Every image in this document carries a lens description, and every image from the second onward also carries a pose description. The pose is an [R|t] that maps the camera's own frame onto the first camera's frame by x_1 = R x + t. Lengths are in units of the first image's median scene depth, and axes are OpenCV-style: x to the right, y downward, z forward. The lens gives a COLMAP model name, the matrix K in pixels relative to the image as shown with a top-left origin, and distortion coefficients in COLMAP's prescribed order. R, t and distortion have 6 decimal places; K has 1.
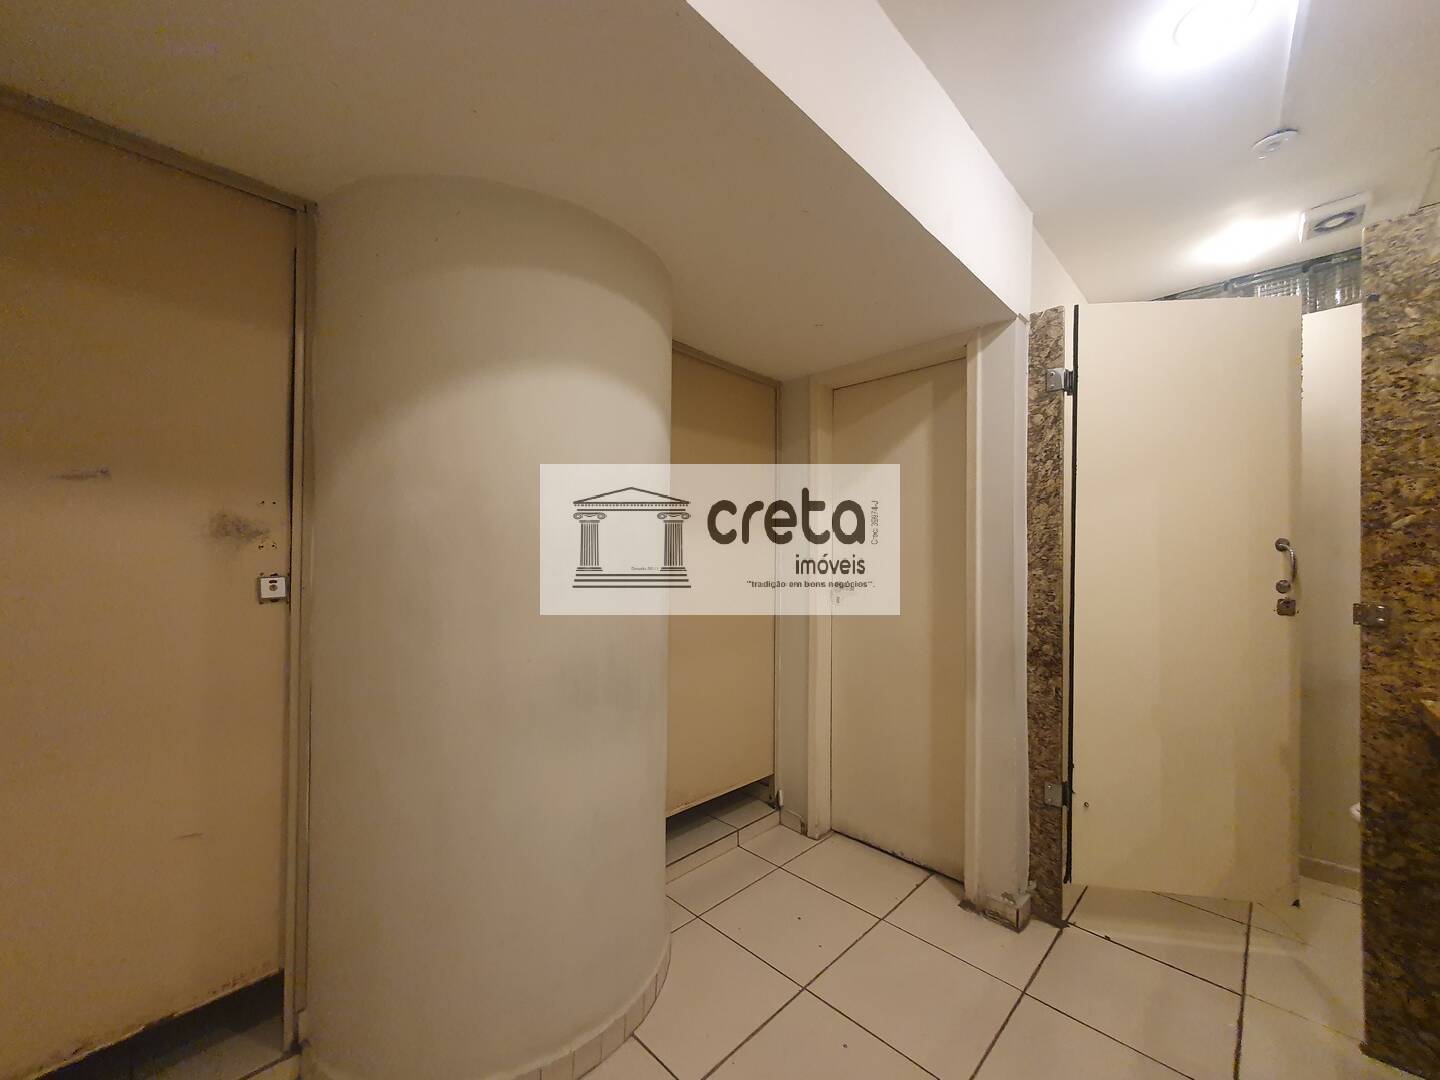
lens RADIAL K [[573.8, 0, 719.3], [0, 573.8, 549.3], [0, 0, 1]] dist [0.007849, 0.000502]
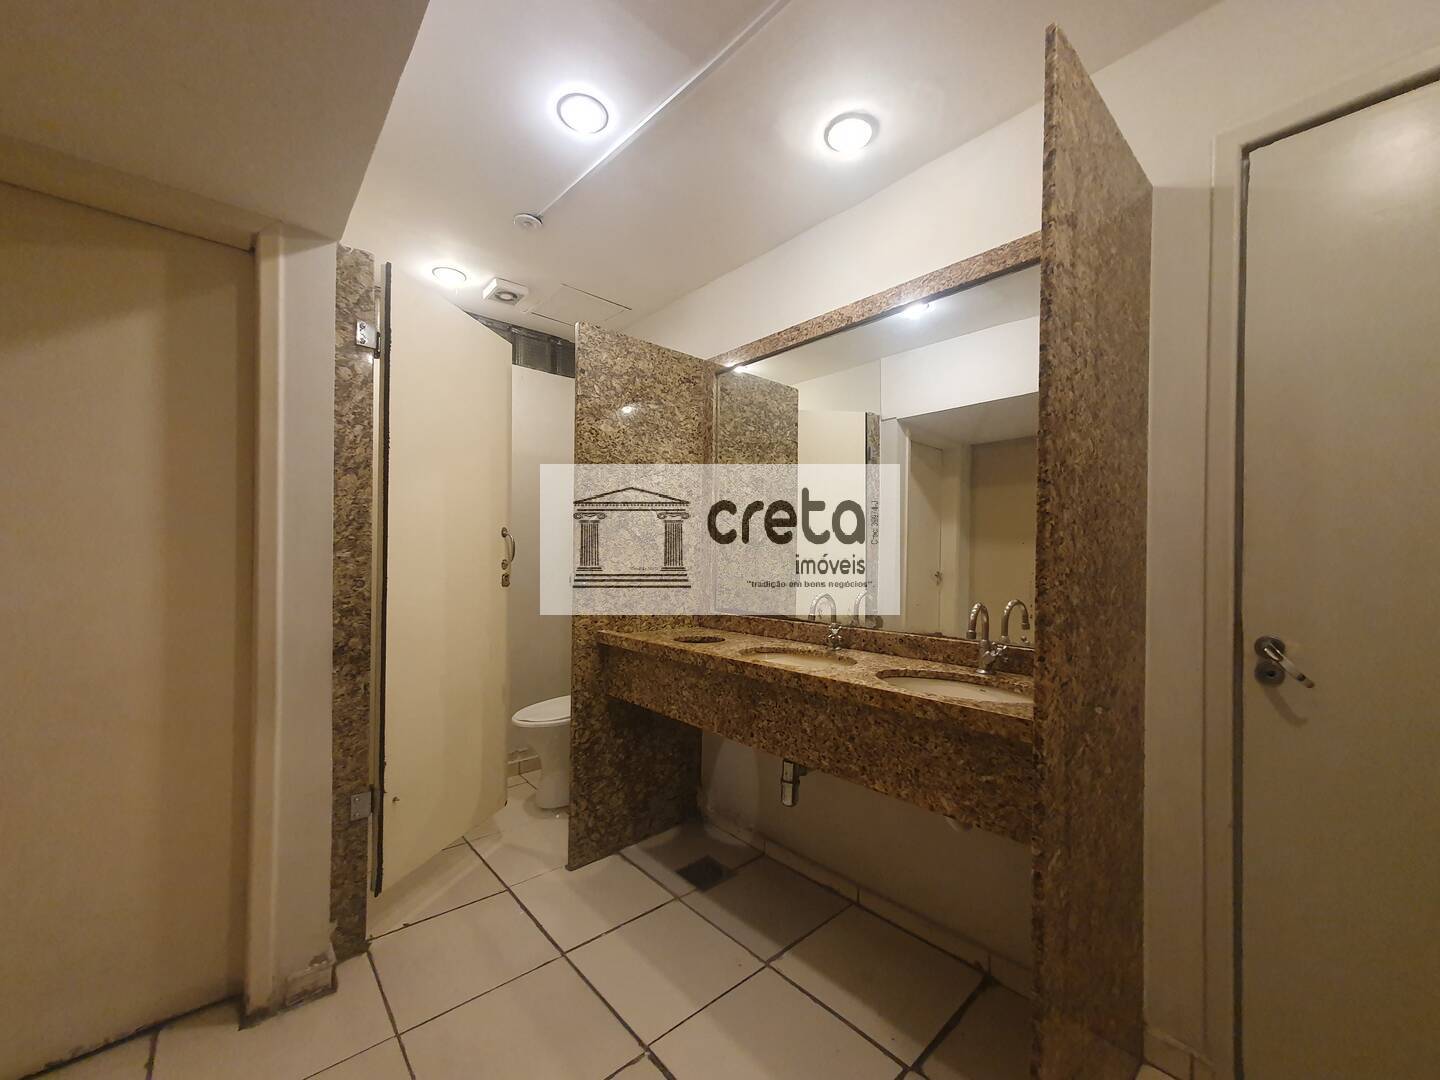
lens RADIAL K [[573.8, 0, 719.9], [0, 573.8, 551.3], [0, 0, 1]] dist [0.007849, 0.000502]
pose [[0.063945, 0.000511, 0.997953, -0.259546], [-0.029130, 0.999575, 0.001355, 0.018510], [-0.997528, -0.029157, 0.063933, 0.399629]]
